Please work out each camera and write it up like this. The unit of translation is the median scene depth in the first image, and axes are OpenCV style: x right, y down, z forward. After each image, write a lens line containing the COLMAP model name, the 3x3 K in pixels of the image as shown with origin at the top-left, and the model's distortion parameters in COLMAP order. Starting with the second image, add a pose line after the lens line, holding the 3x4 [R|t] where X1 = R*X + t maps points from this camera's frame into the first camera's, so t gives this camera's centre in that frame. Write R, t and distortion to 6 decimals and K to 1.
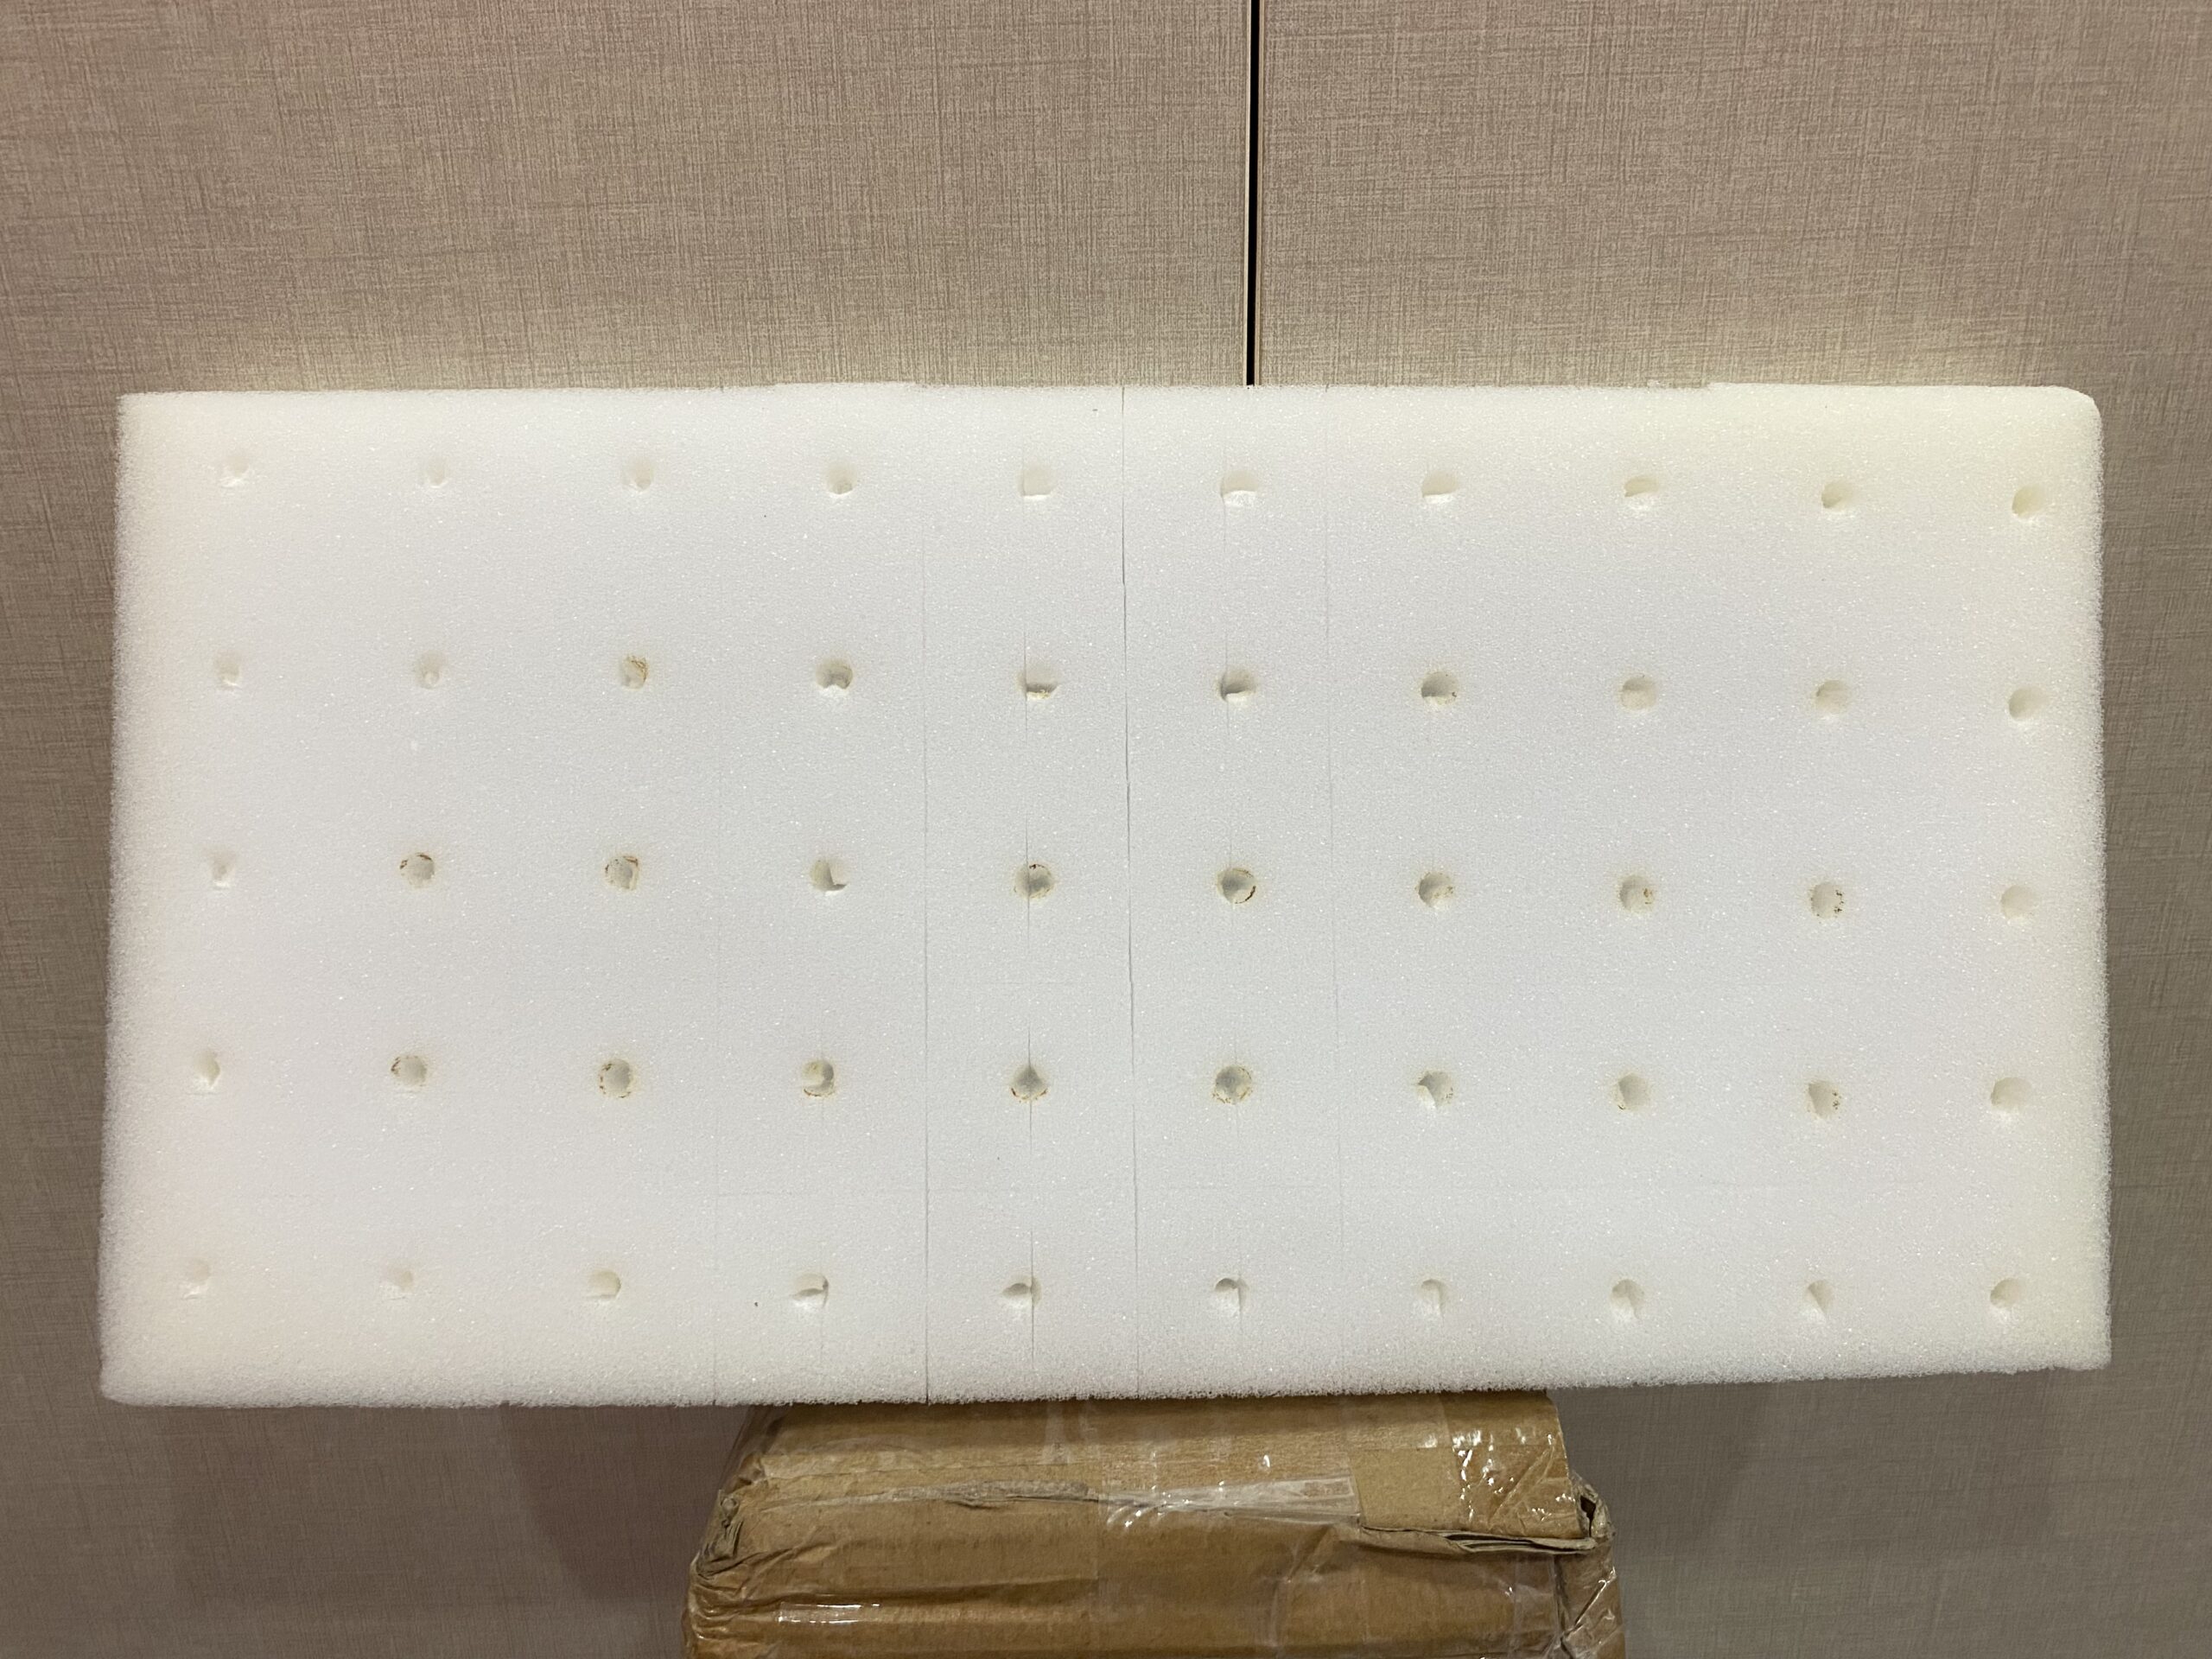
lens RADIAL K [[1647.9, 0, 1106.0], [0, 1647.9, 829.5], [0, 0, 1]] dist [0.002869, -0.000633]
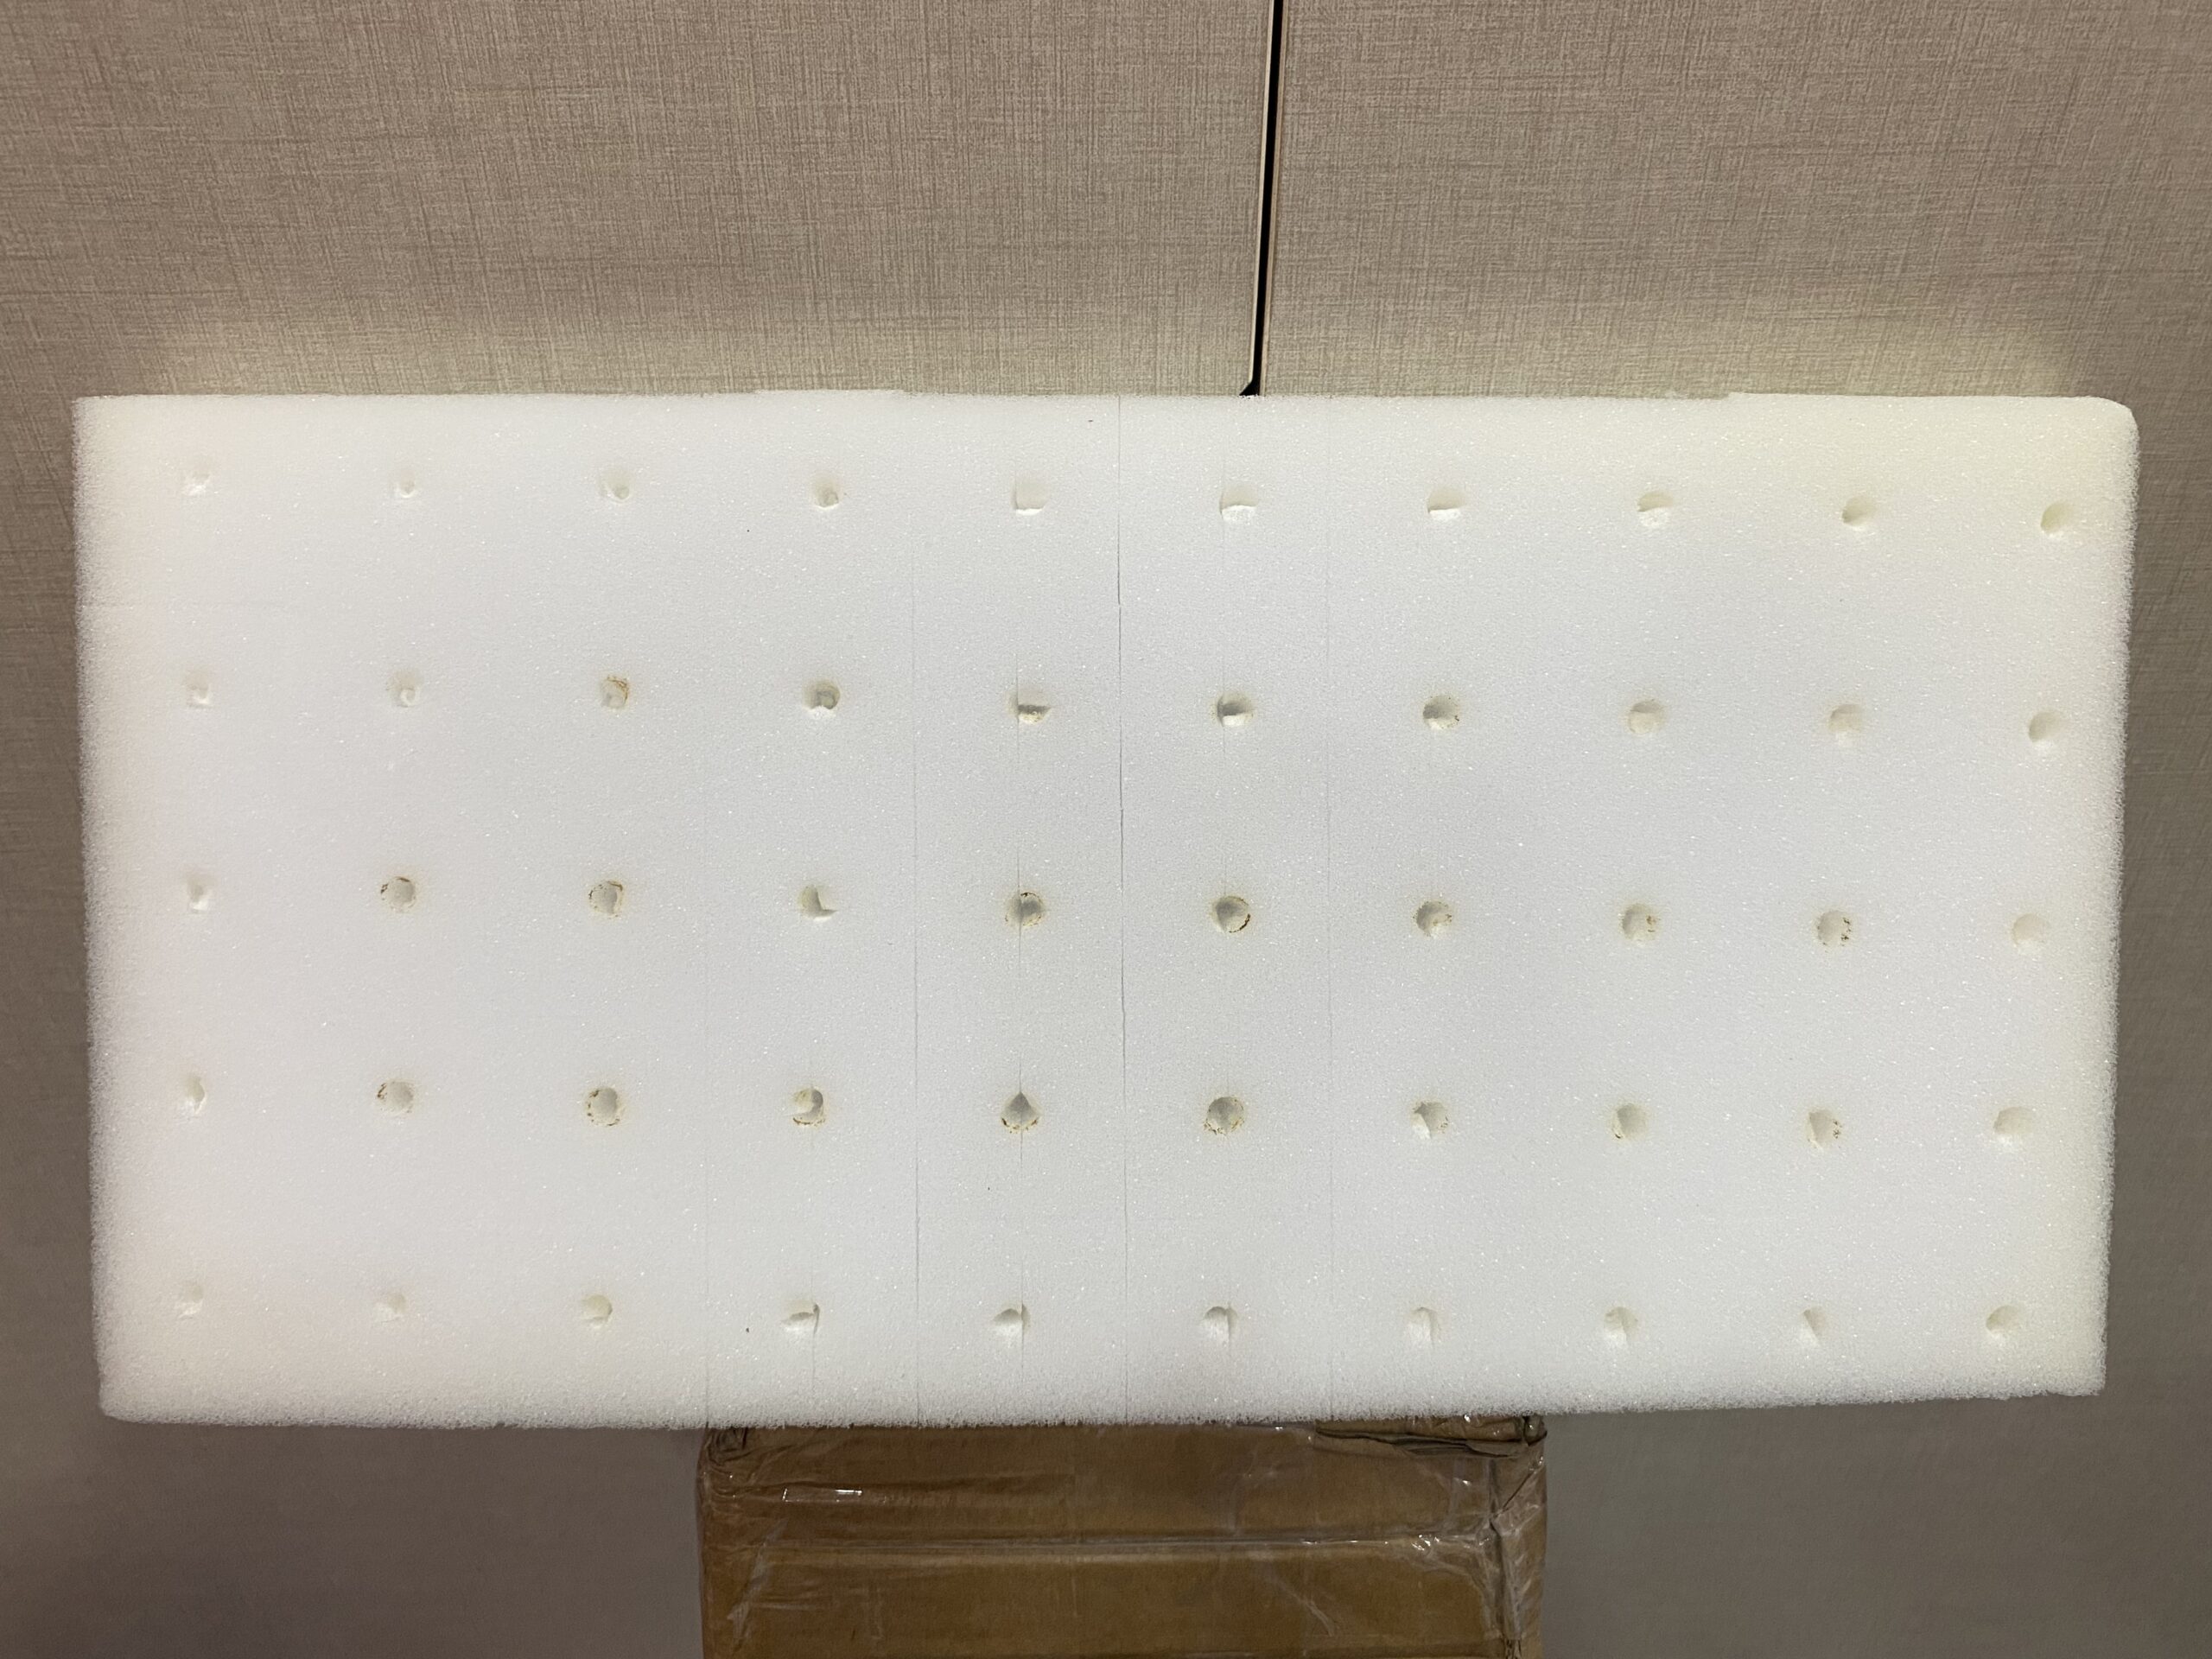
lens RADIAL K [[1657.9, 0, 1098.4], [0, 1657.9, 829.8], [0, 0, 1]] dist [-0.001388, 0.001360]
pose [[0.999789, 0.018588, 0.008795, -0.006820], [-0.020164, 0.970101, 0.241864, -0.210974], [-0.004036, -0.241990, 0.970270, 0.025092]]
